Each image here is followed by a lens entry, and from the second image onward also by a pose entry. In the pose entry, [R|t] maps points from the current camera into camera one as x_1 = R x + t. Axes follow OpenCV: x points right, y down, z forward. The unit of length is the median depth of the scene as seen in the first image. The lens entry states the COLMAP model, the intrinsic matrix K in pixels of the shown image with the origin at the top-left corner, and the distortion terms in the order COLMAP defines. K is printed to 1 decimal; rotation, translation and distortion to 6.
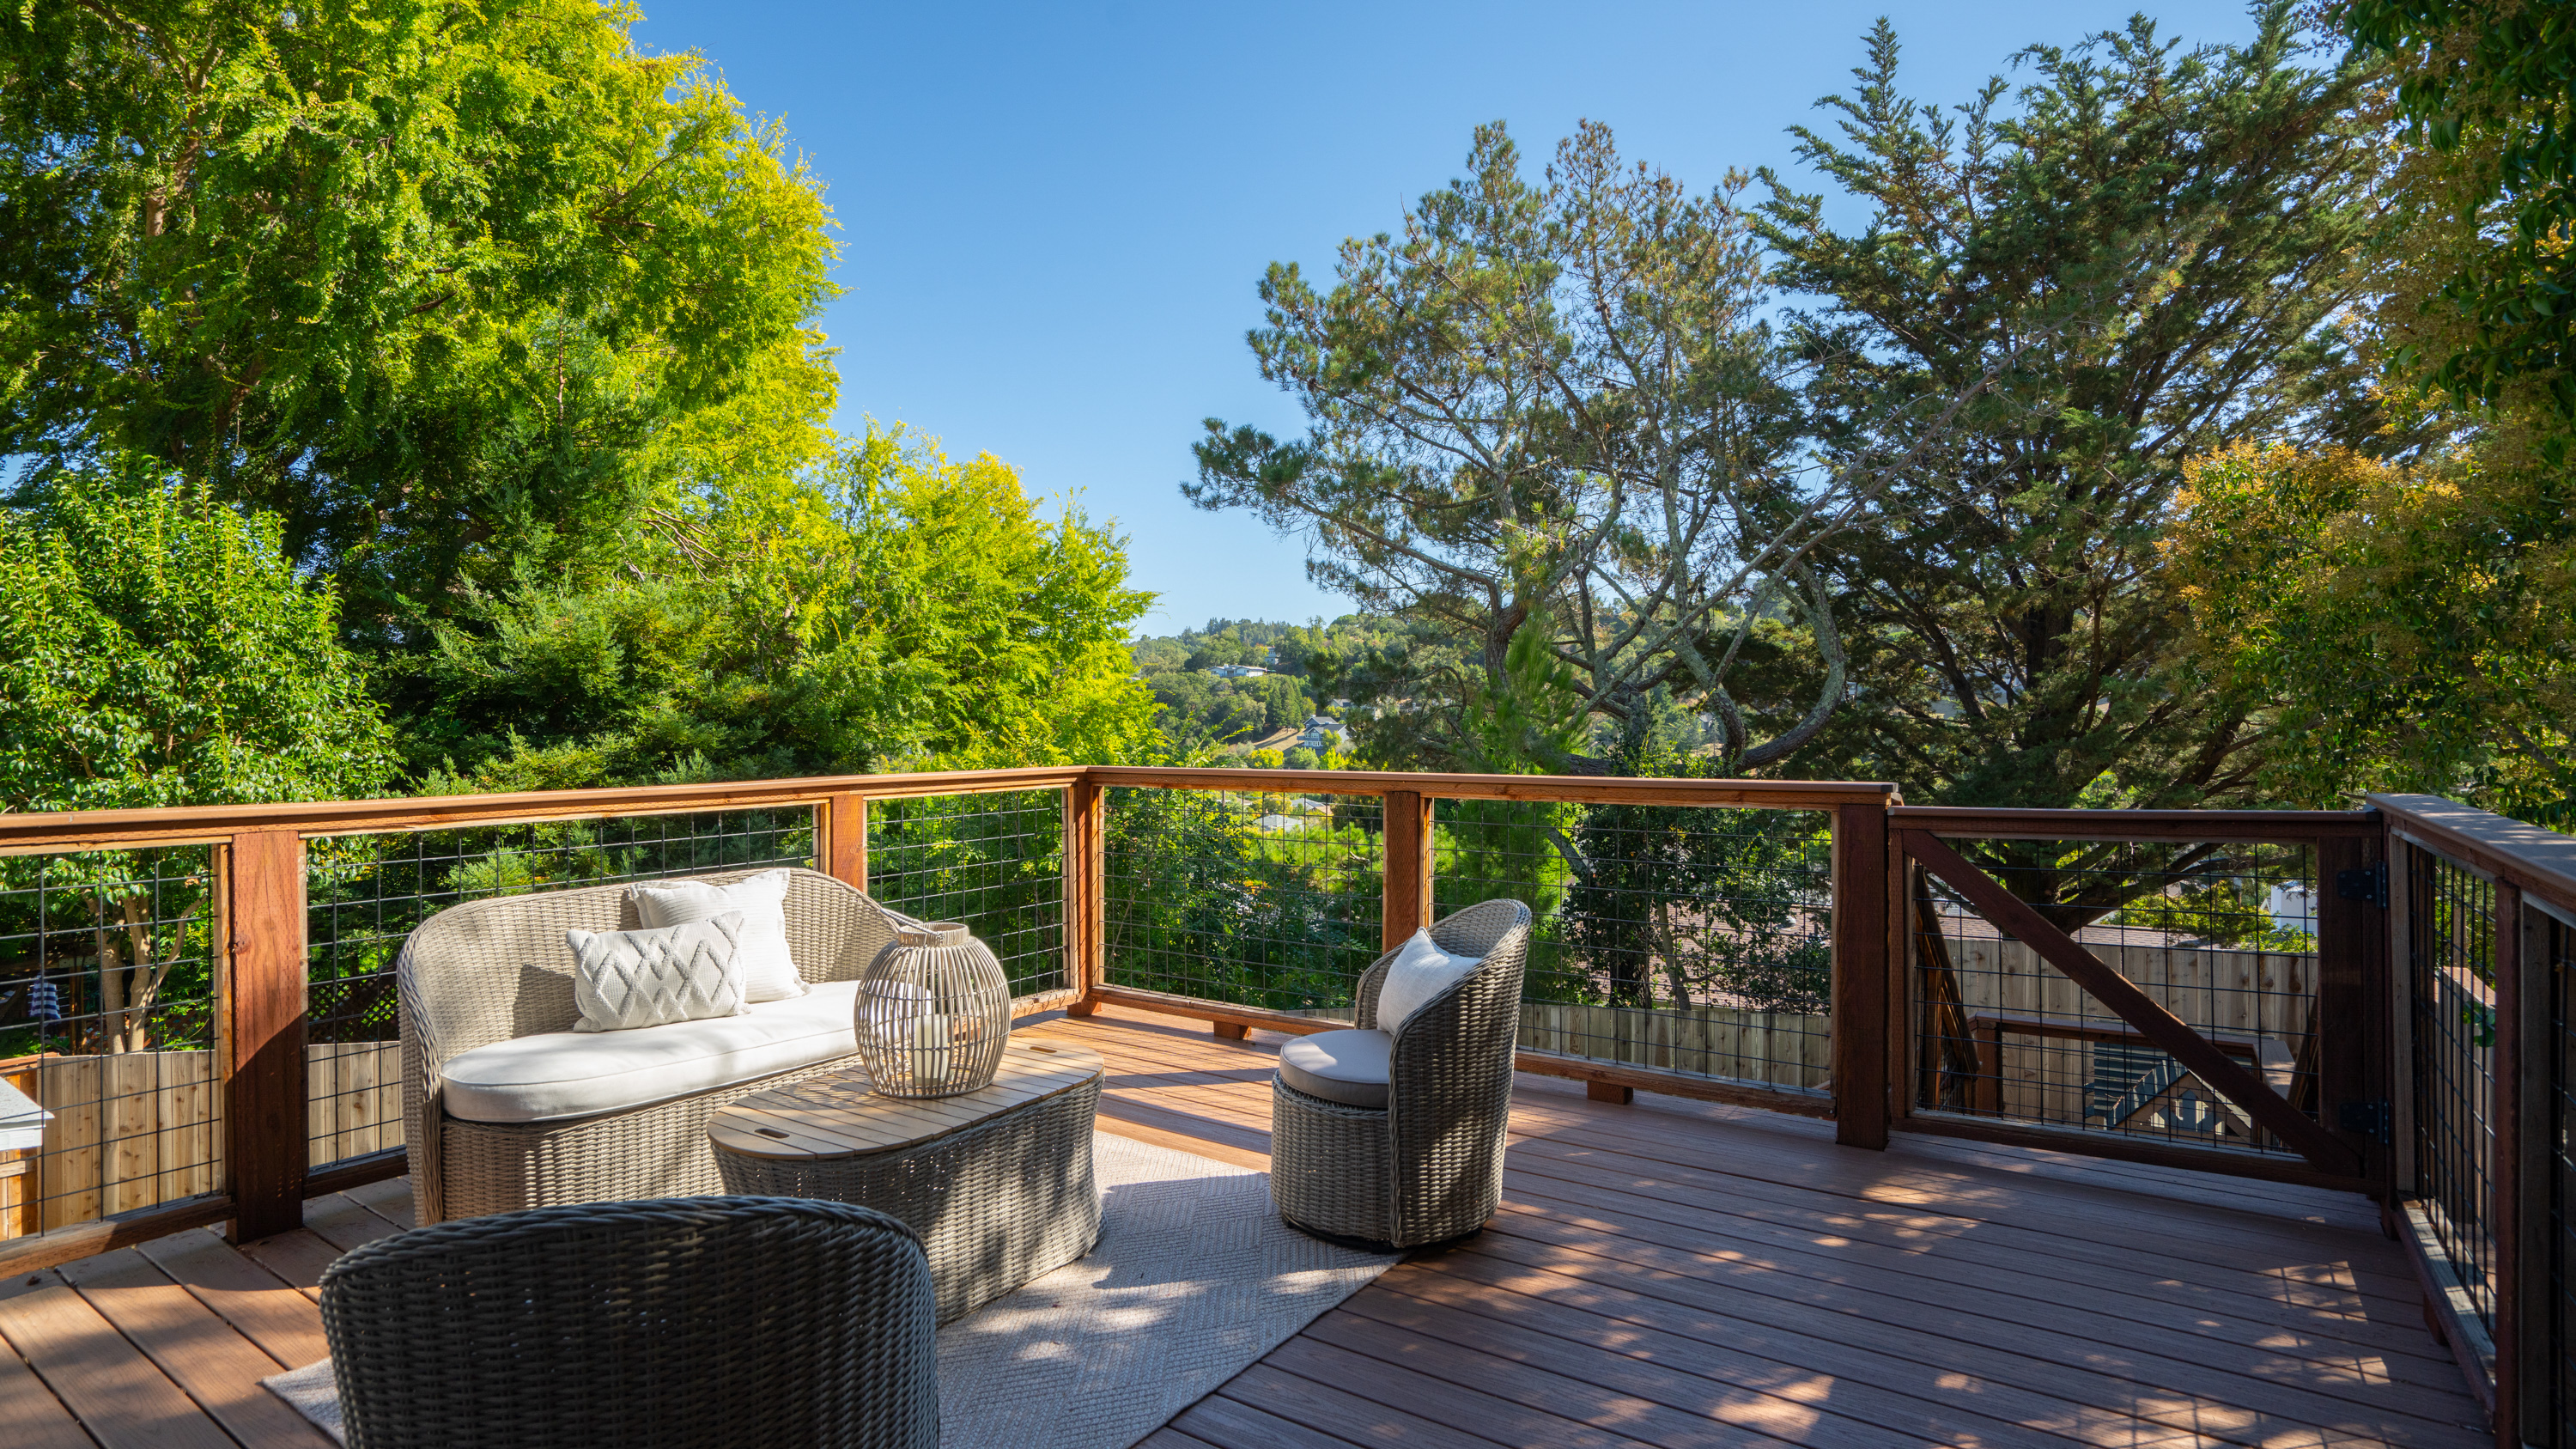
lens RADIAL K [[1269.4, 0, 1304.9], [0, 1269.4, 712.6], [0, 0, 1]] dist [-0.002574, 0.003712]
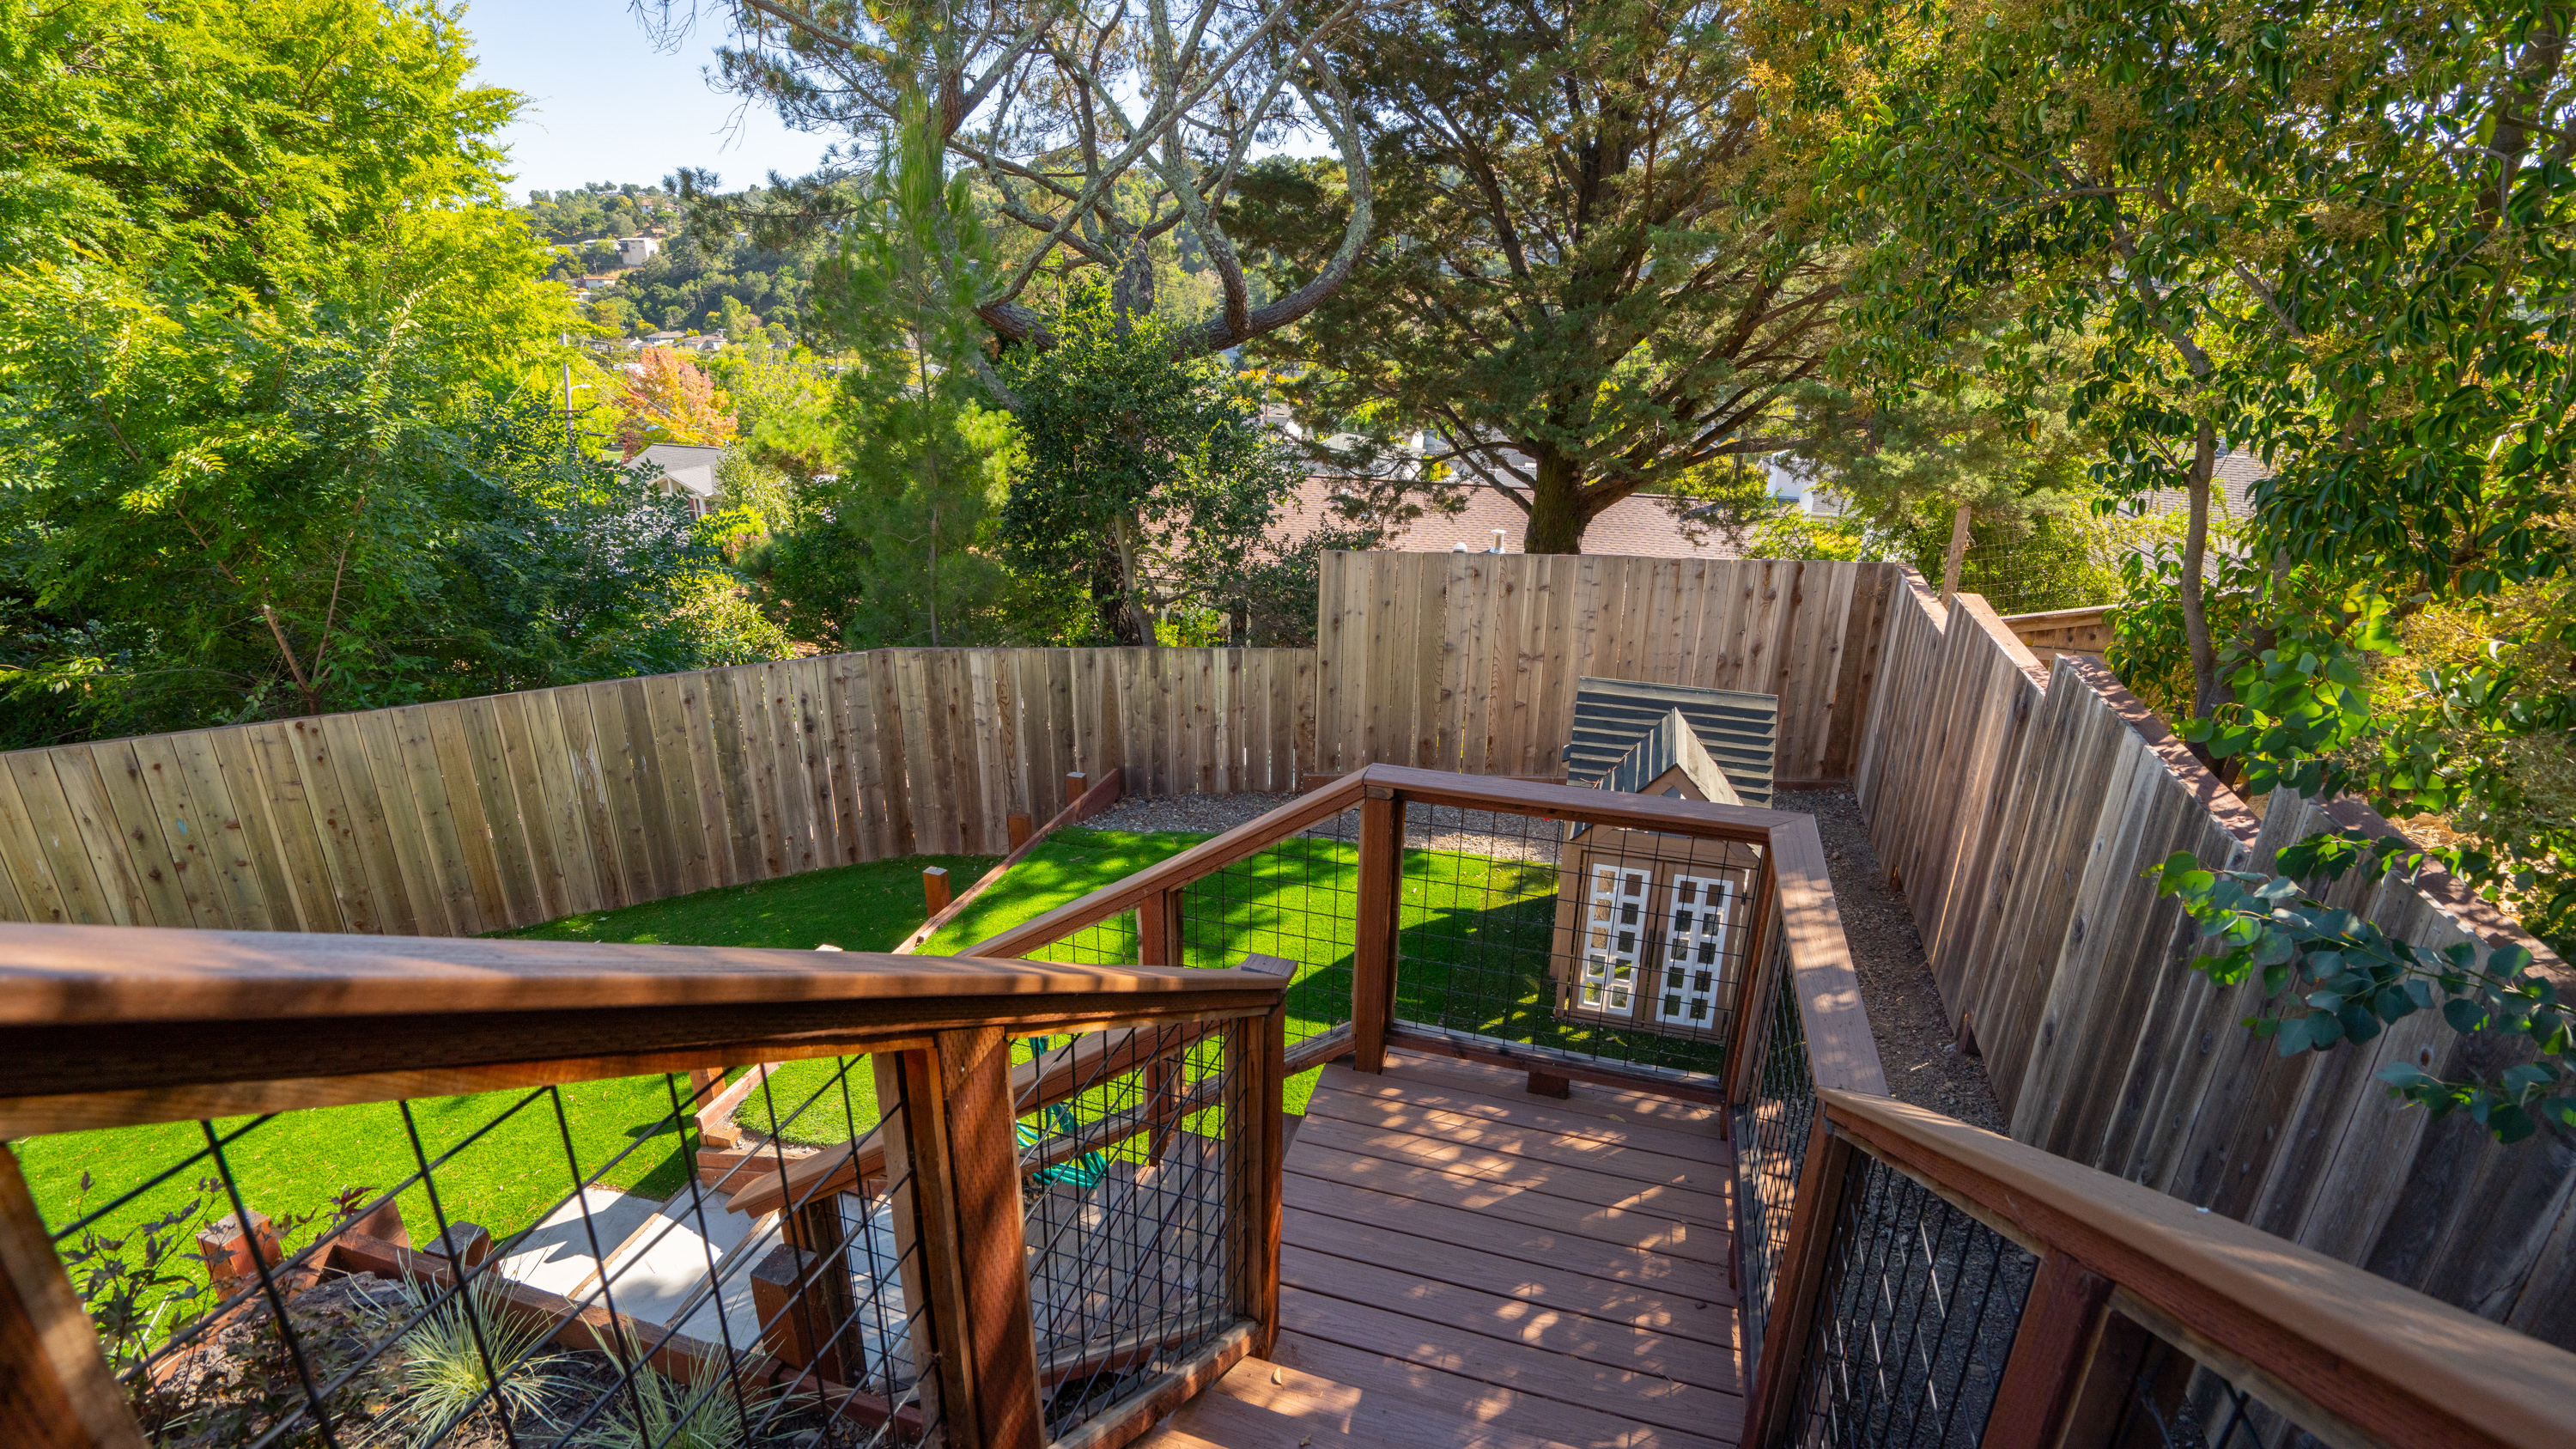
lens RADIAL K [[1178.3, 0, 1281.9], [0, 1178.3, 709.9], [0, 0, 1]] dist [-0.009276, 0.003685]
pose [[0.963603, -0.082272, 0.254362, 0.137739], [-0.010124, 0.939555, 0.342247, 0.007066], [-0.267144, -0.332366, 0.904526, 0.205574]]
